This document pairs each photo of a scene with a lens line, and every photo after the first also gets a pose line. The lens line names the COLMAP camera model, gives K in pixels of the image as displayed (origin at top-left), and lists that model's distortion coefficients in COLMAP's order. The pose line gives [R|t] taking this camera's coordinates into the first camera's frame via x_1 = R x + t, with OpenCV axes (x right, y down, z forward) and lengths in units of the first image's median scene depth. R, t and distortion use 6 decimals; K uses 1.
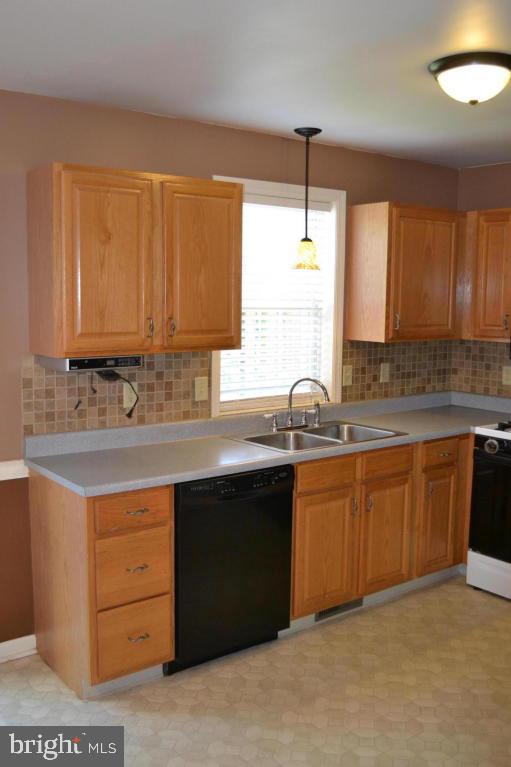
lens RADIAL K [[749.5, 0, 255.5], [0, 749.5, 383.5], [0, 0, 1]] dist [-0.072994, 0.022004]
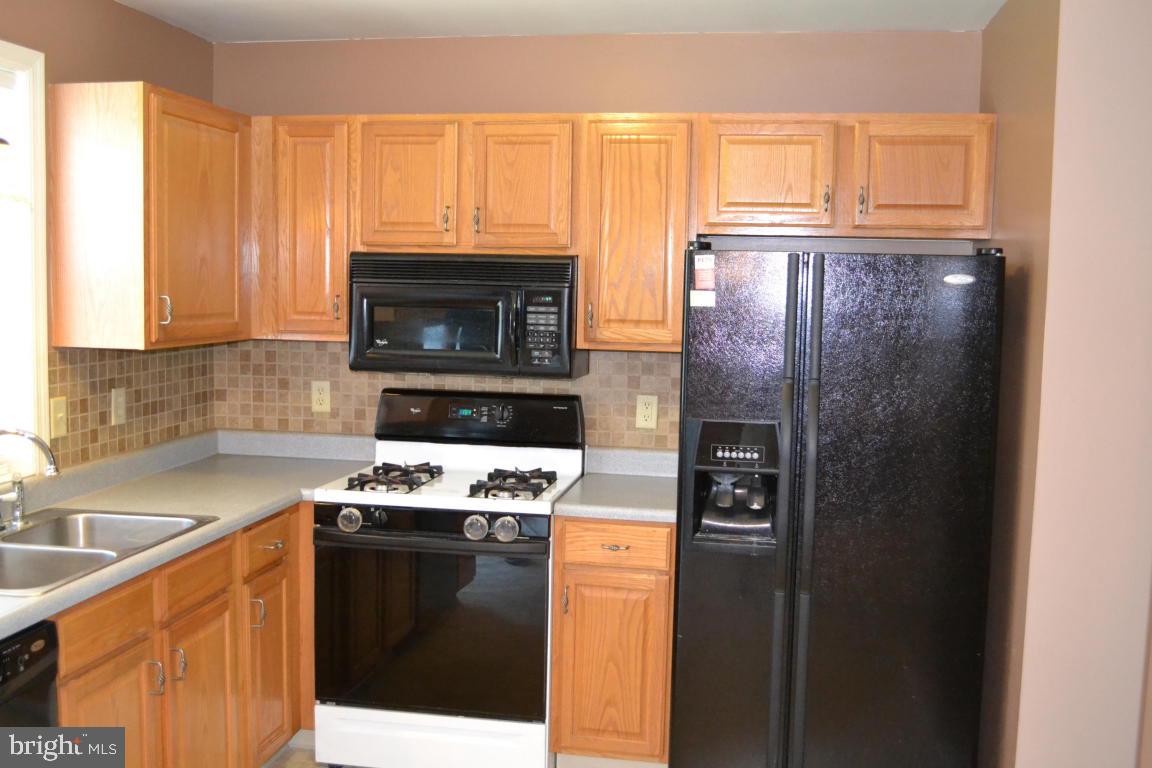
lens RADIAL K [[1125.8, 0, 576.0], [0, 1125.8, 384.0], [0, 0, 1]] dist [-0.072994, 0.022004]
pose [[0.734004, -0.057117, 0.676739, -0.127231], [0.067952, 0.997633, 0.010498, -0.017156], [-0.675737, 0.038280, 0.736148, 0.207132]]
